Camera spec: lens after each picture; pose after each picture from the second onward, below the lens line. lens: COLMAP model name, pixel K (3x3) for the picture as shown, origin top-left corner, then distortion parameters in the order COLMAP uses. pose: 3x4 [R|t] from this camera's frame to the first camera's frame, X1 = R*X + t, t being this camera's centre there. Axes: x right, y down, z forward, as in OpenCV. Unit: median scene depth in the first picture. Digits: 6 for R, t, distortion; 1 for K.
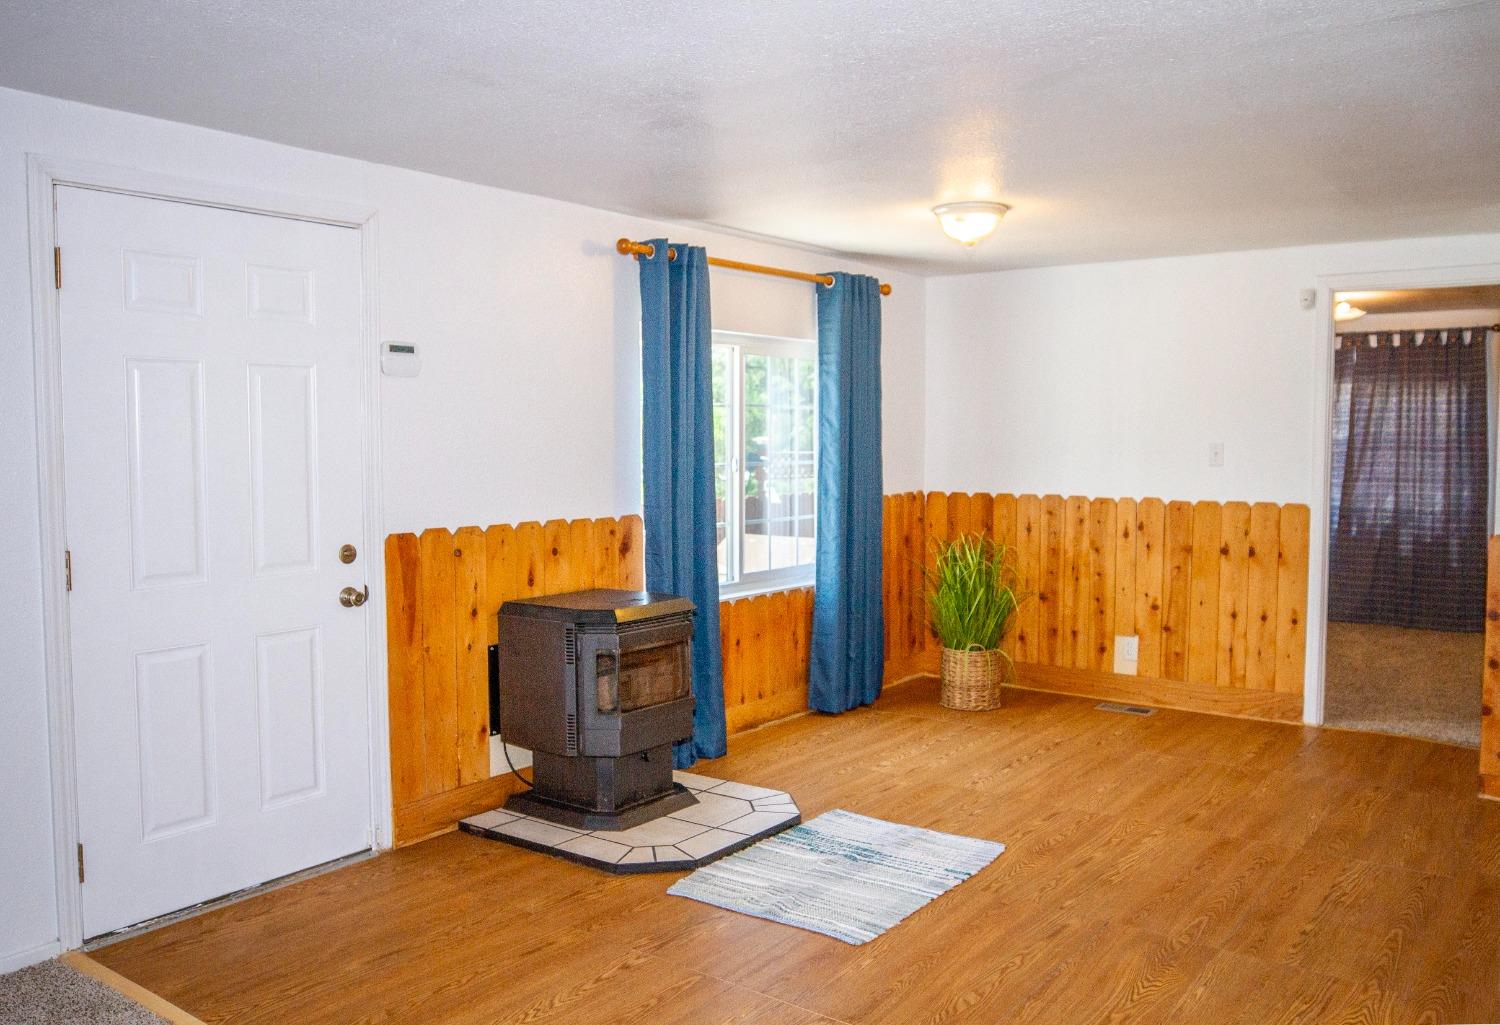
lens RADIAL K [[1207.8, 0, 747.0], [0, 1207.8, 500.5], [0, 0, 1]] dist [-0.027028, -0.009500]
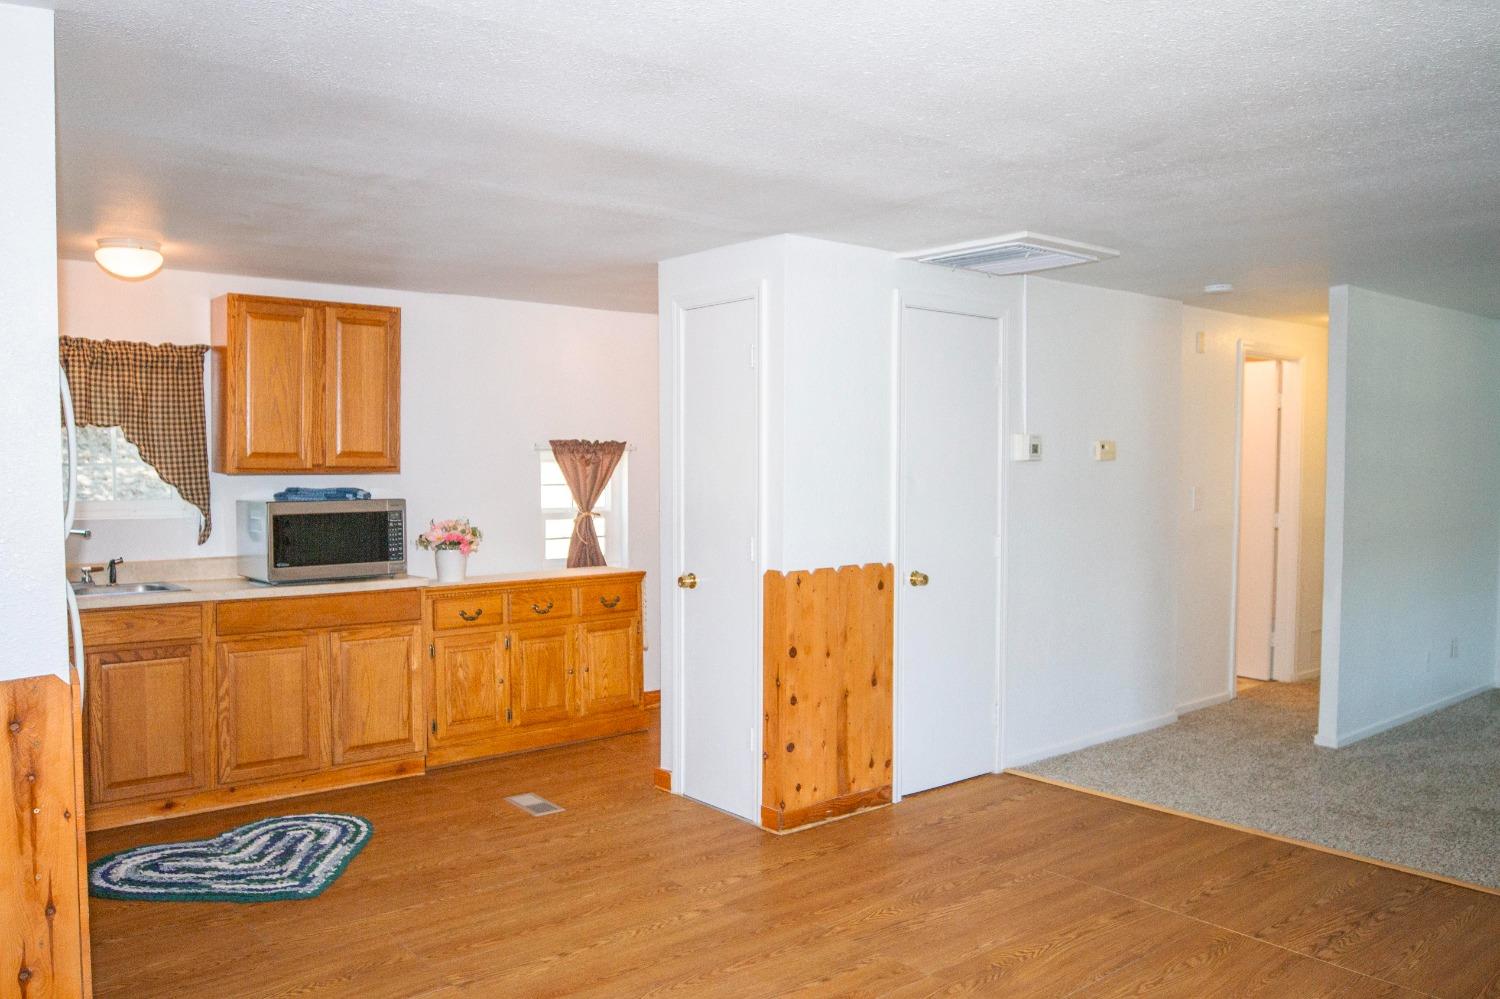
lens RADIAL K [[1128.1, 0, 747.1], [0, 1128.1, 496.9], [0, 0, 1]] dist [-0.026279, -0.000695]
pose [[-0.973313, -0.008311, 0.229330, 0.183010], [0.013175, 0.995672, 0.092003, -0.065143], [-0.229102, 0.092569, -0.968991, 1.059584]]
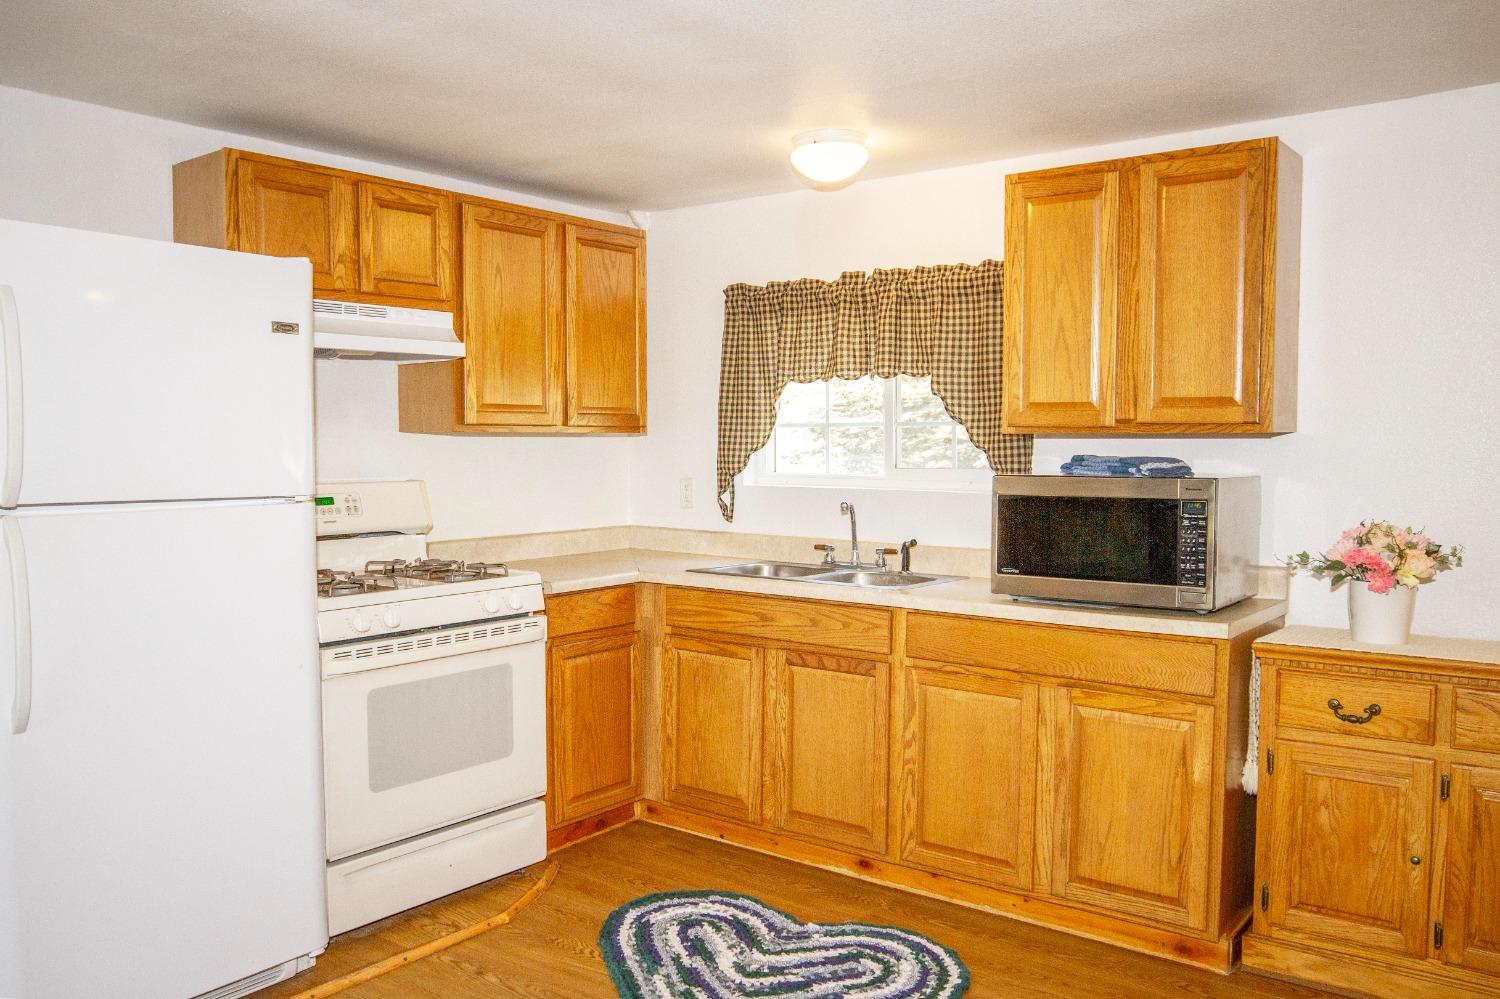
lens RADIAL K [[1195.2, 0, 746.7], [0, 1195.2, 500.9], [0, 0, 1]] dist [-0.028391, -0.007337]
pose [[0.005408, -0.053828, 0.998536, 0.124611], [0.066061, 0.996388, 0.053355, -0.019504], [-0.997801, 0.065676, 0.008944, 0.487352]]
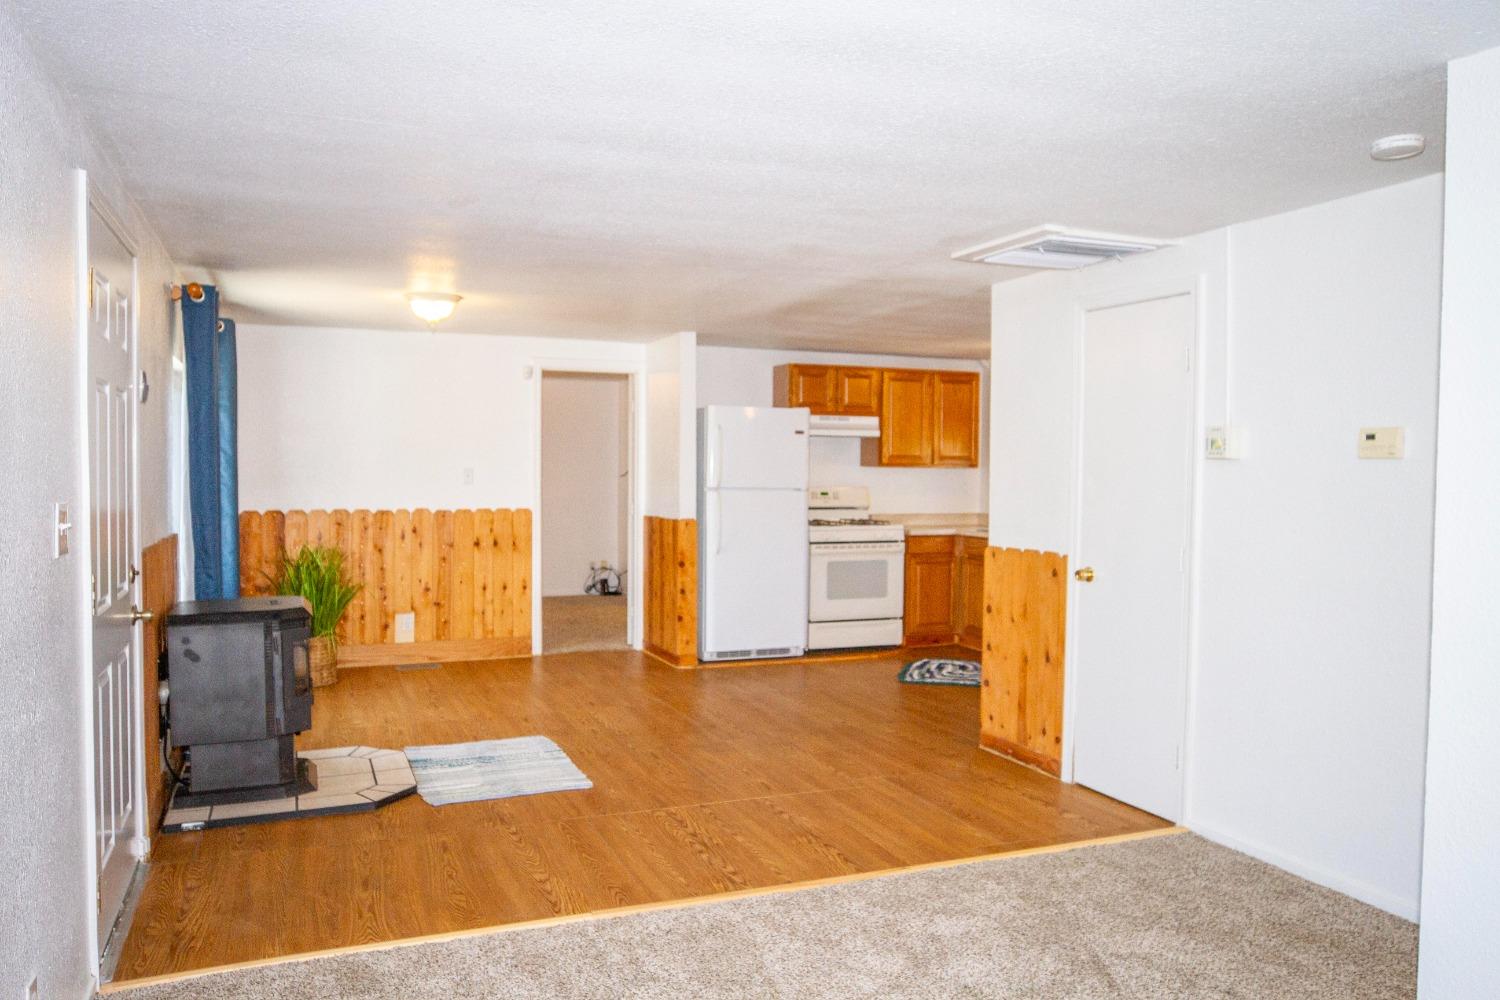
lens RADIAL K [[1128.1, 0, 754.1], [0, 1128.1, 511.0], [0, 0, 1]] dist [-0.026279, -0.000695]
pose [[0.505656, -0.030050, 0.862212, -0.586275], [0.042829, 0.999035, 0.009701, 0.004281], [-0.861672, 0.032022, 0.506455, 0.039840]]
